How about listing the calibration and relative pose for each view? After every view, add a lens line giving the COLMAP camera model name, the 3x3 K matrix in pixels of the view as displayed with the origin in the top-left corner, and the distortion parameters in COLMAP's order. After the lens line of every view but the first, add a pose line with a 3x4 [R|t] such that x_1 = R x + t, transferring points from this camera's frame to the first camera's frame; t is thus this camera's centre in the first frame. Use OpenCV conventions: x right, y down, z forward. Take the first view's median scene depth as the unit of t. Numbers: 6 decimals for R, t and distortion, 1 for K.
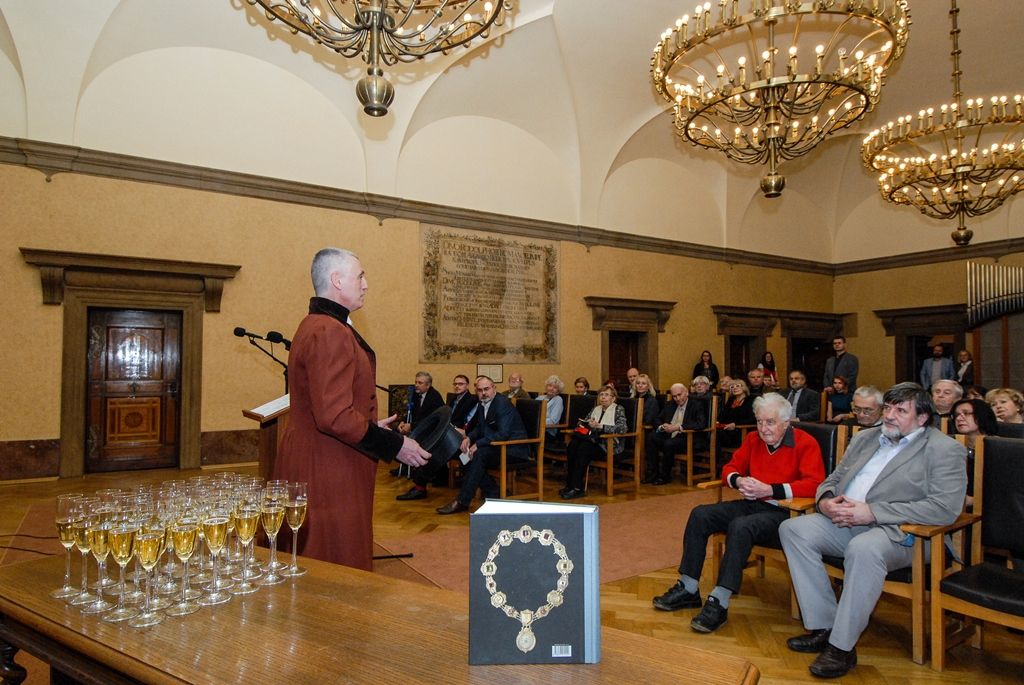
lens RADIAL K [[604.8, 0, 510.9], [0, 604.8, 348.6], [0, 0, 1]] dist [0.039944, -0.049688]
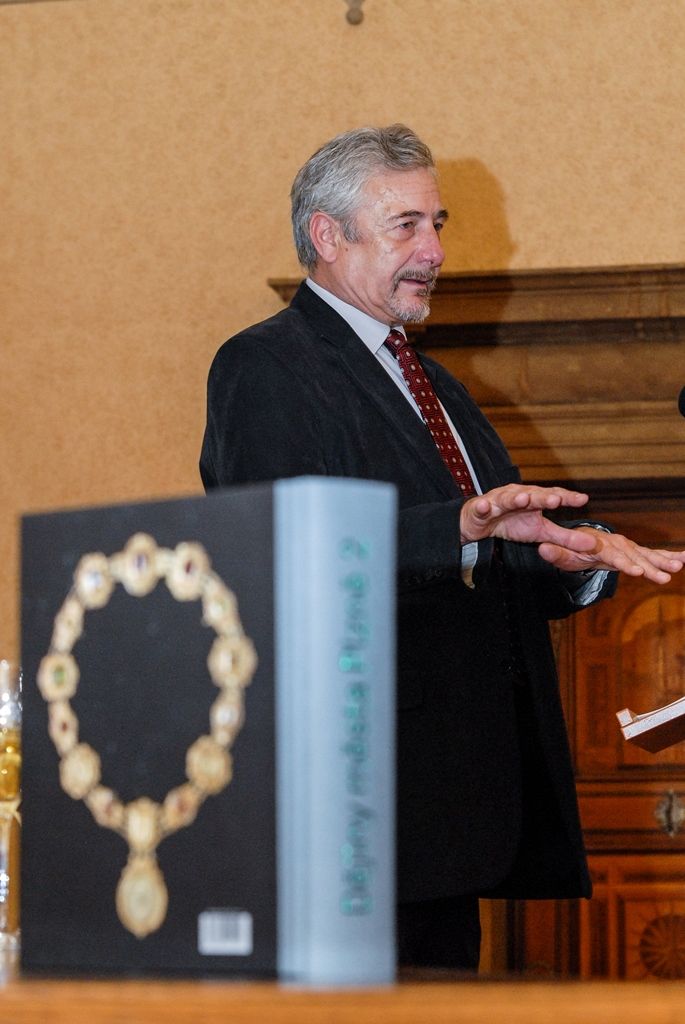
lens RADIAL K [[3271.9, 0, 342.5], [0, 3271.9, 512.0], [0, 0, 1]] dist [-0.134168, -1.202111]
pose [[0.727270, -0.080880, -0.681569, 1.257822], [0.026607, 0.995608, -0.089756, 0.433486], [0.685835, 0.047142, 0.726228, -0.159083]]
